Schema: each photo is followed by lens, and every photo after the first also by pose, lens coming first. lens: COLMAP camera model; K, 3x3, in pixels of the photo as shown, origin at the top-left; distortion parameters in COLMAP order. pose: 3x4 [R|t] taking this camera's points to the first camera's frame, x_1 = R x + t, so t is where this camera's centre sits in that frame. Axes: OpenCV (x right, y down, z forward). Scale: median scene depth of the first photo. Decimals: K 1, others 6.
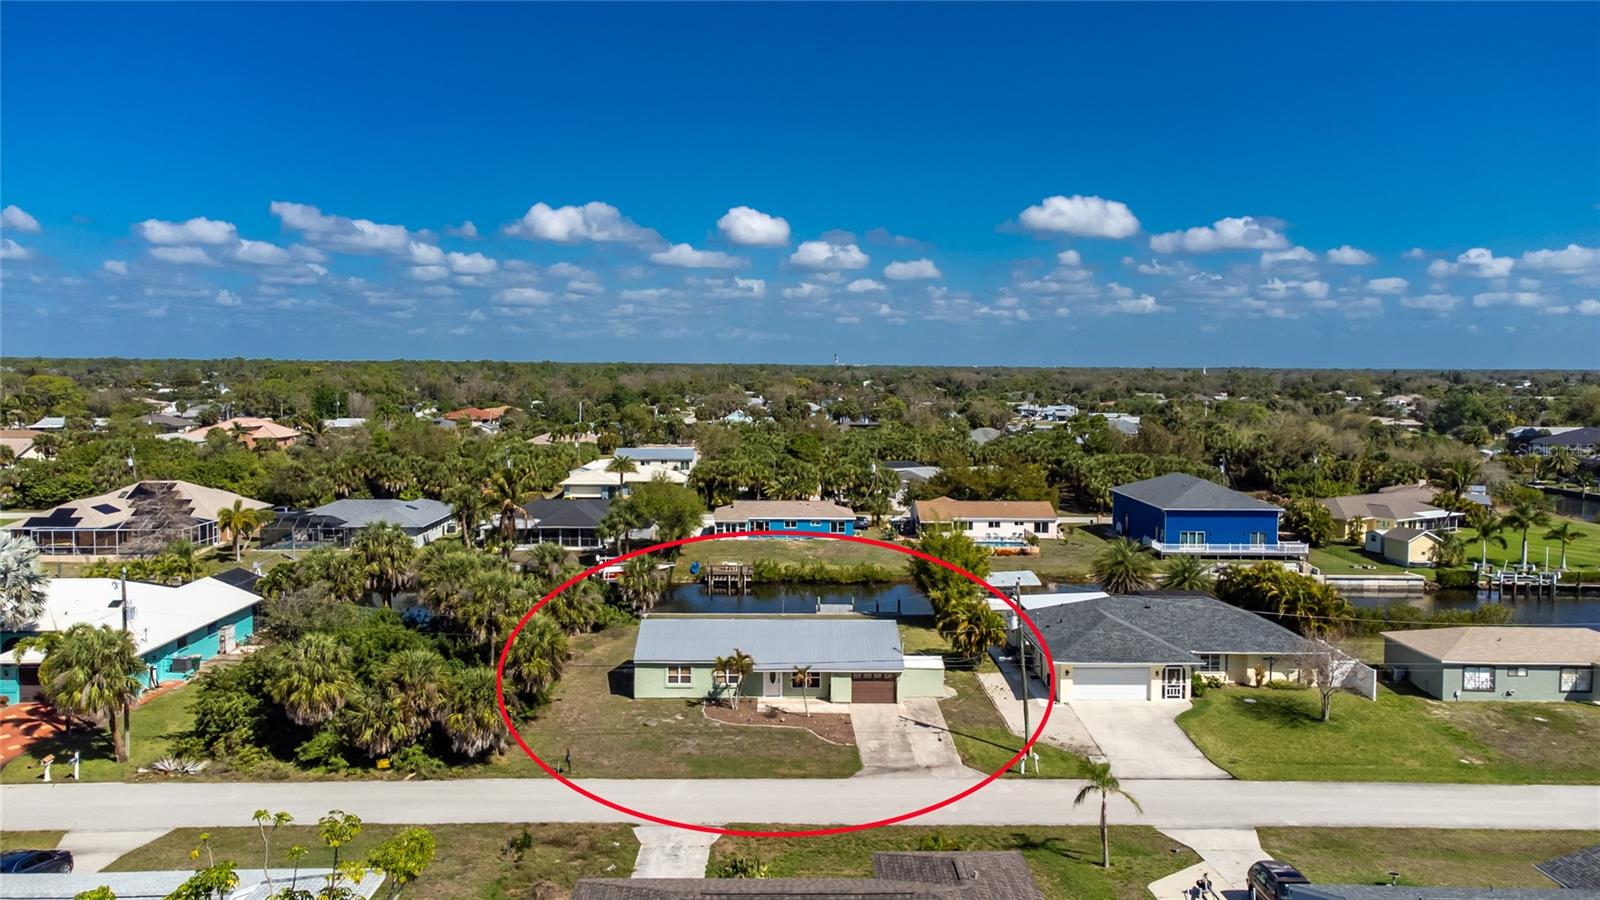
lens RADIAL K [[1271.6, 0, 806.2], [0, 1271.6, 453.6], [0, 0, 1]] dist [0.039689, 0.009908]
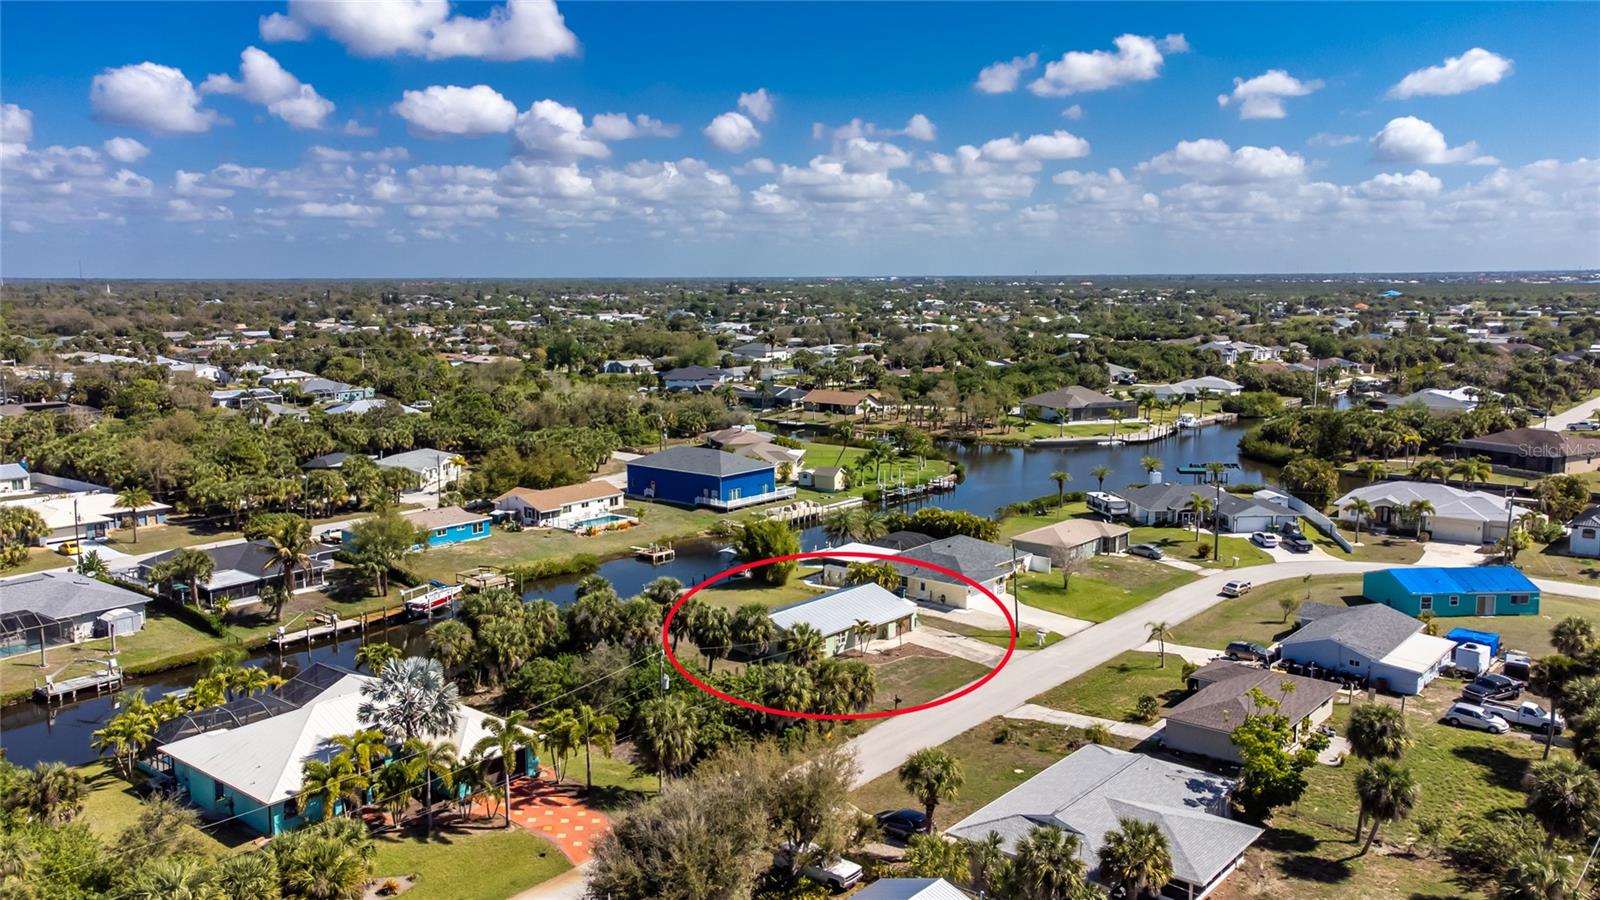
lens RADIAL K [[1271.6, 0, 806.2], [0, 1271.6, 453.6], [0, 0, 1]] dist [0.039689, 0.009908]
pose [[0.665072, -0.122432, 0.736675, -0.655659], [0.066454, 0.992258, 0.104915, -0.117236], [-0.743816, -0.020821, 0.668060, -0.000585]]
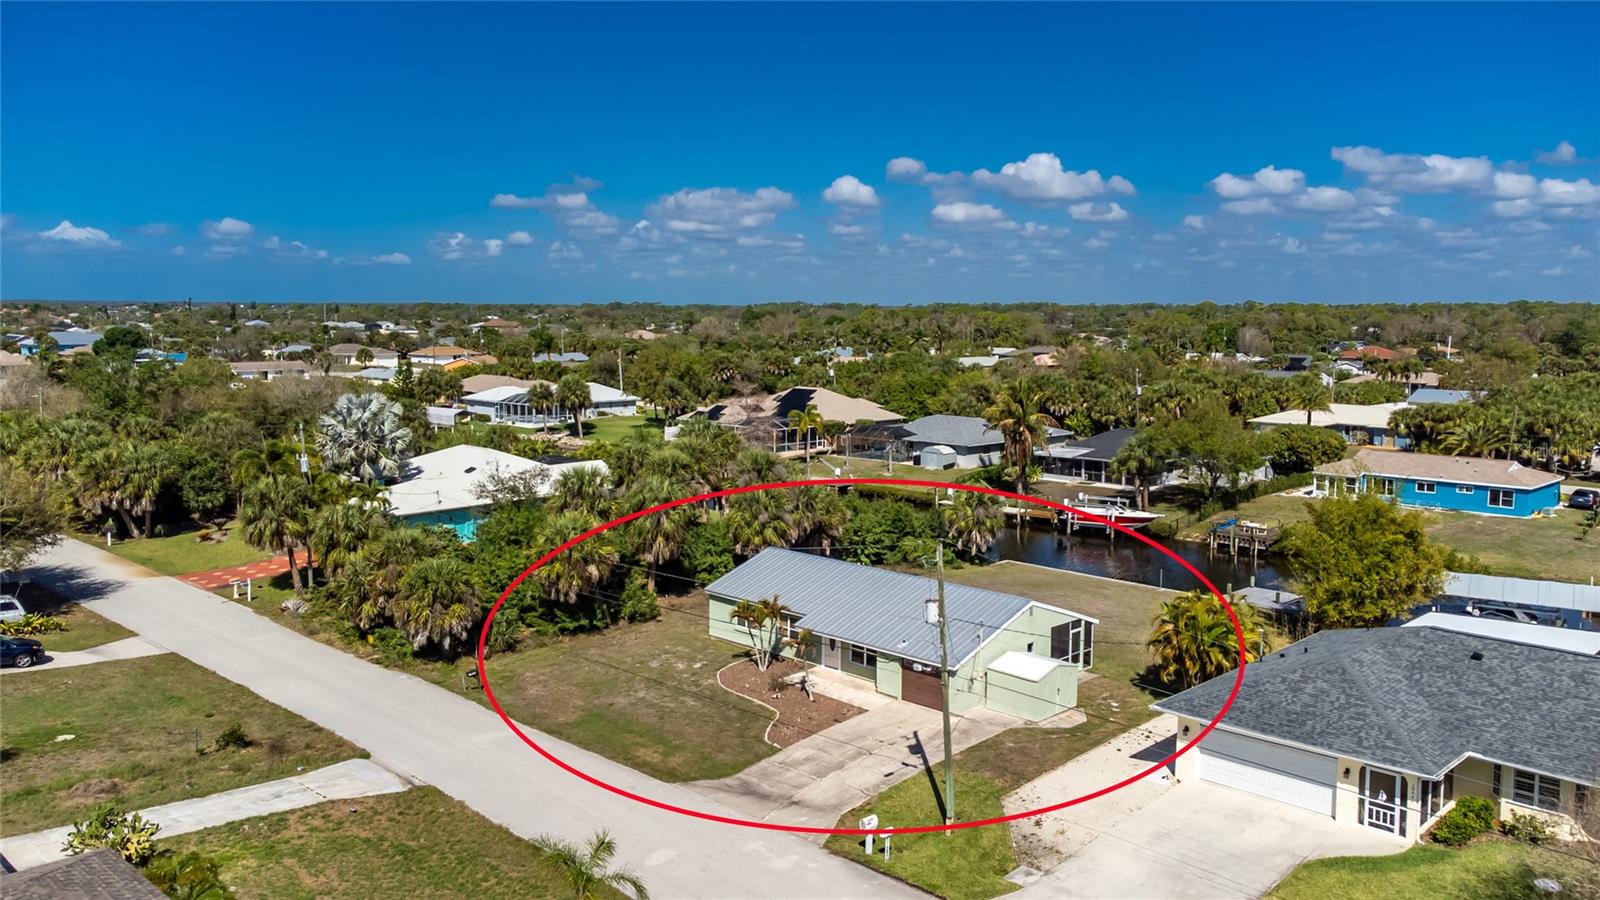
lens RADIAL K [[1261.9, 0, 800.0], [0, 1261.9, 450.0], [0, 0, 1]] dist [-0.003948, 0.124803]
pose [[0.690876, 0.079369, -0.718604, 0.262269], [-0.052128, 0.996837, 0.059983, 0.010502], [0.721092, -0.003981, 0.692828, 0.257033]]
